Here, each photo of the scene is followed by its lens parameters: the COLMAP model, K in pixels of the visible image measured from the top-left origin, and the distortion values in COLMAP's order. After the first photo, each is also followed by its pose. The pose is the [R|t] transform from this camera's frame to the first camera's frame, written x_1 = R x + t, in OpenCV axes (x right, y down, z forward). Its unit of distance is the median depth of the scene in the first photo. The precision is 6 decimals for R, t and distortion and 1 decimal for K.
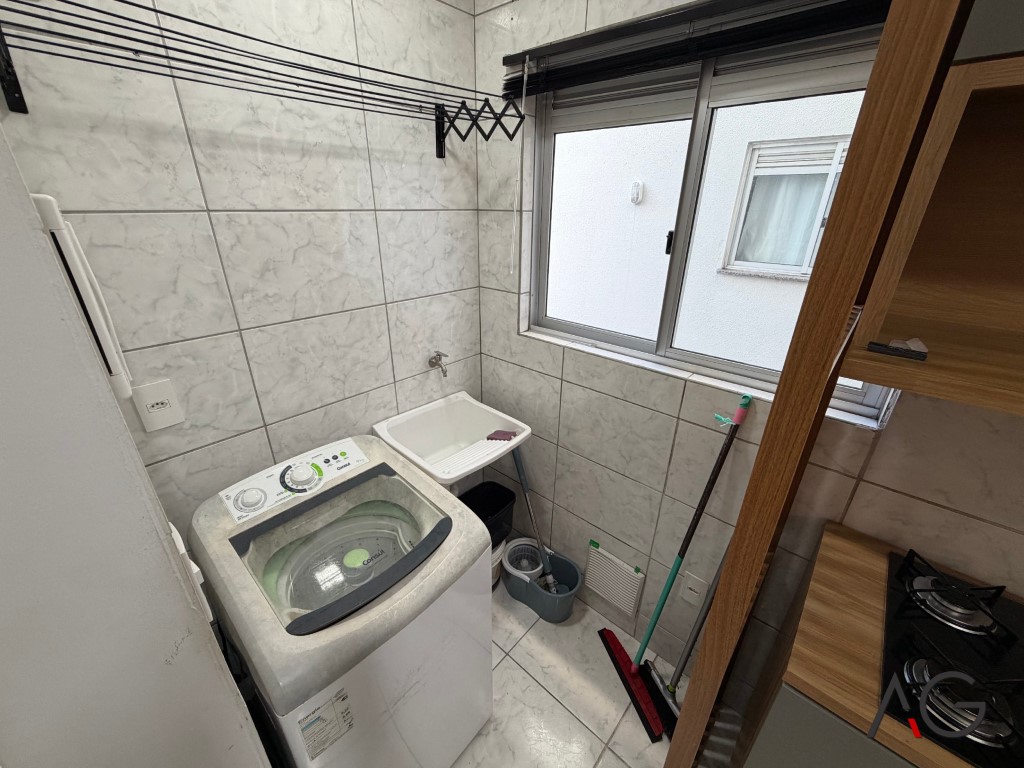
lens RADIAL K [[407.6, 0, 507.3], [0, 407.6, 384.4], [0, 0, 1]] dist [0.000883, -0.000786]
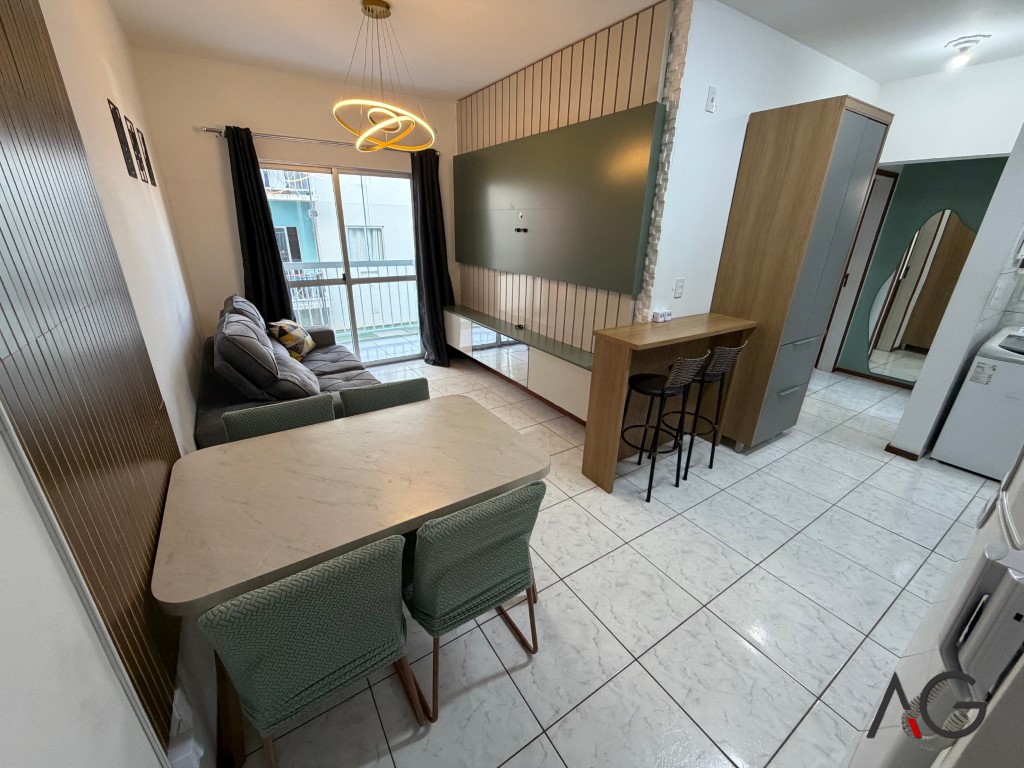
lens RADIAL K [[407.6, 0, 508.4], [0, 407.6, 383.9], [0, 0, 1]] dist [0.000883, -0.000786]
pose [[-0.254152, 0.342244, -0.904586, 2.469045], [-0.409197, 0.809411, 0.421203, 0.745950], [0.876336, 0.477203, -0.065669, -1.475107]]
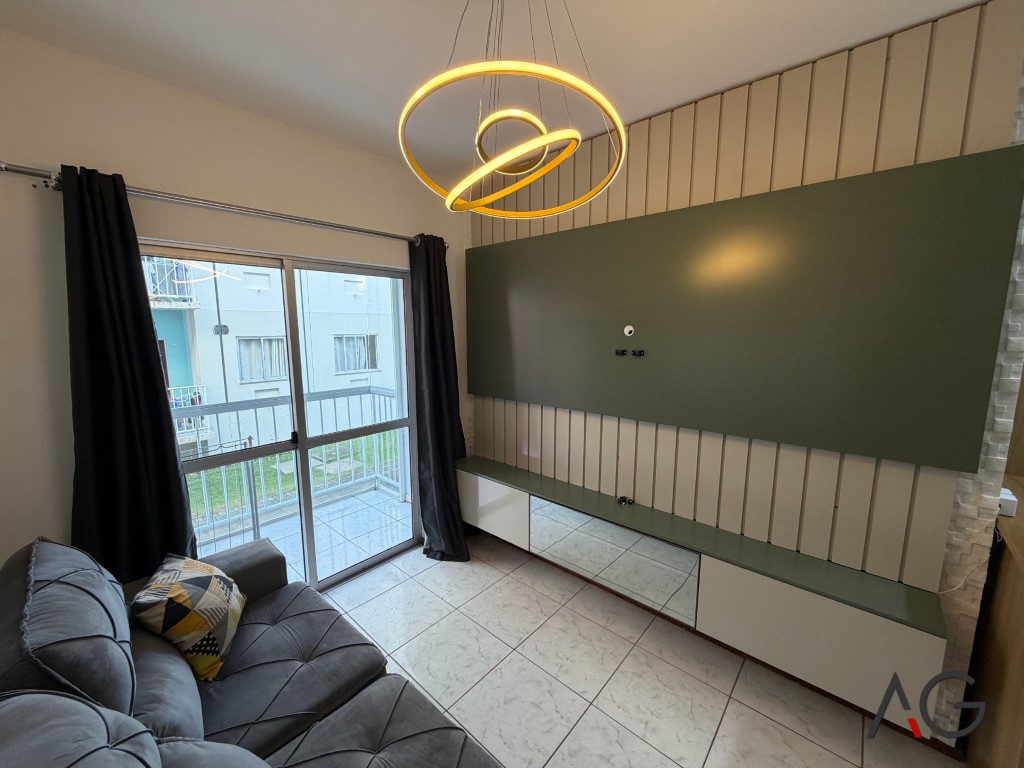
lens RADIAL K [[407.6, 0, 508.3], [0, 407.6, 383.6], [0, 0, 1]] dist [0.000883, -0.000786]
pose [[0.006984, 0.132963, -0.991096, 1.253987], [-0.400928, 0.908343, 0.119036, 1.175034], [0.916083, 0.396527, 0.059652, -2.666036]]
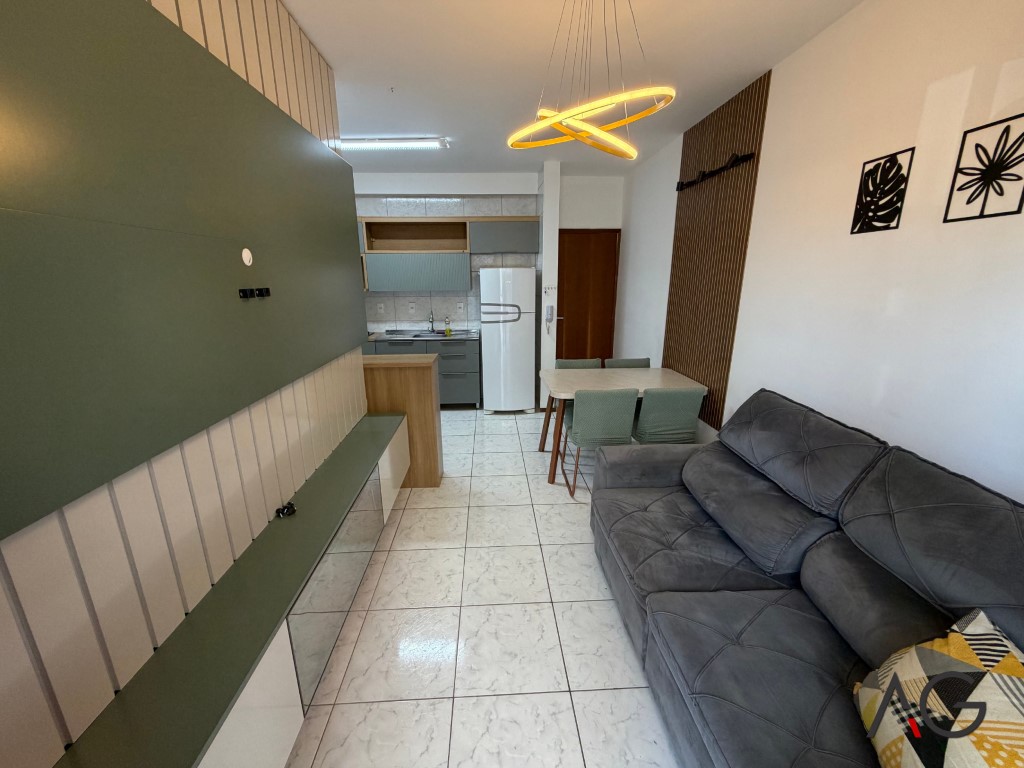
lens RADIAL K [[407.6, 0, 506.5], [0, 407.6, 384.5], [0, 0, 1]] dist [0.000883, -0.000786]
pose [[0.708836, -0.192922, 0.678478, -0.917734], [0.295846, 0.954492, -0.037678, 1.560457], [-0.640333, 0.227432, 0.733654, -3.380344]]
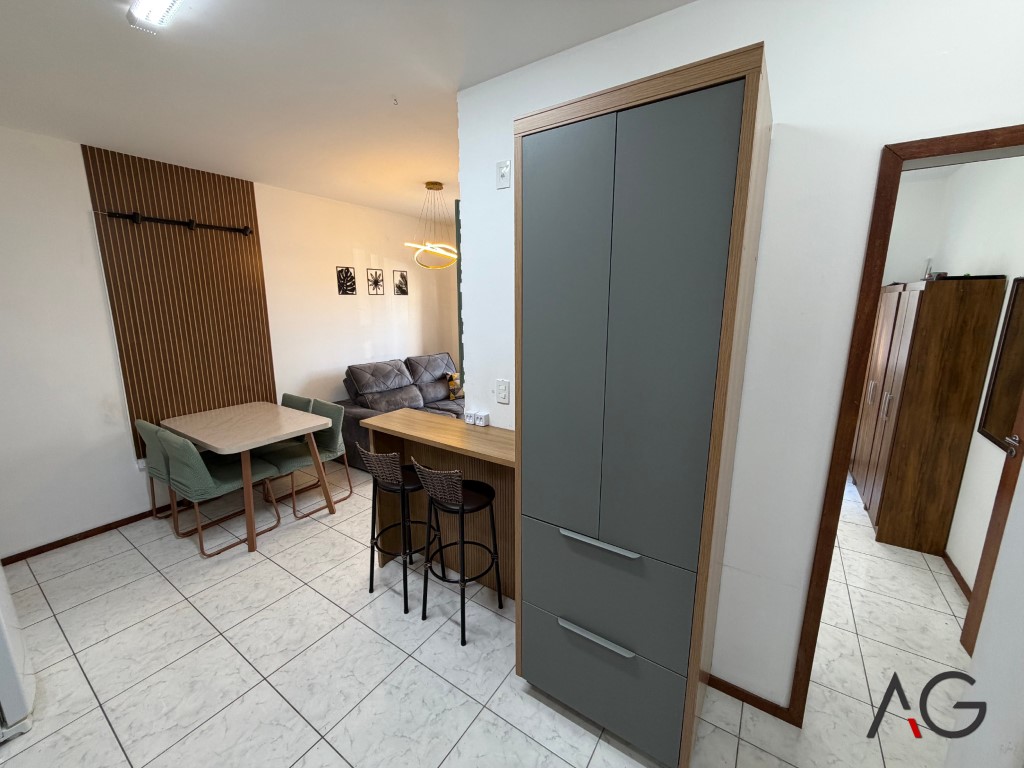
lens RADIAL K [[407.6, 0, 510.1], [0, 407.6, 384.6], [0, 0, 1]] dist [0.000883, -0.000786]
pose [[-0.989473, 0.022497, -0.142957, 0.175242], [-0.063999, 0.817970, 0.571690, -0.195096], [0.129796, 0.574821, -0.807919, 0.431704]]
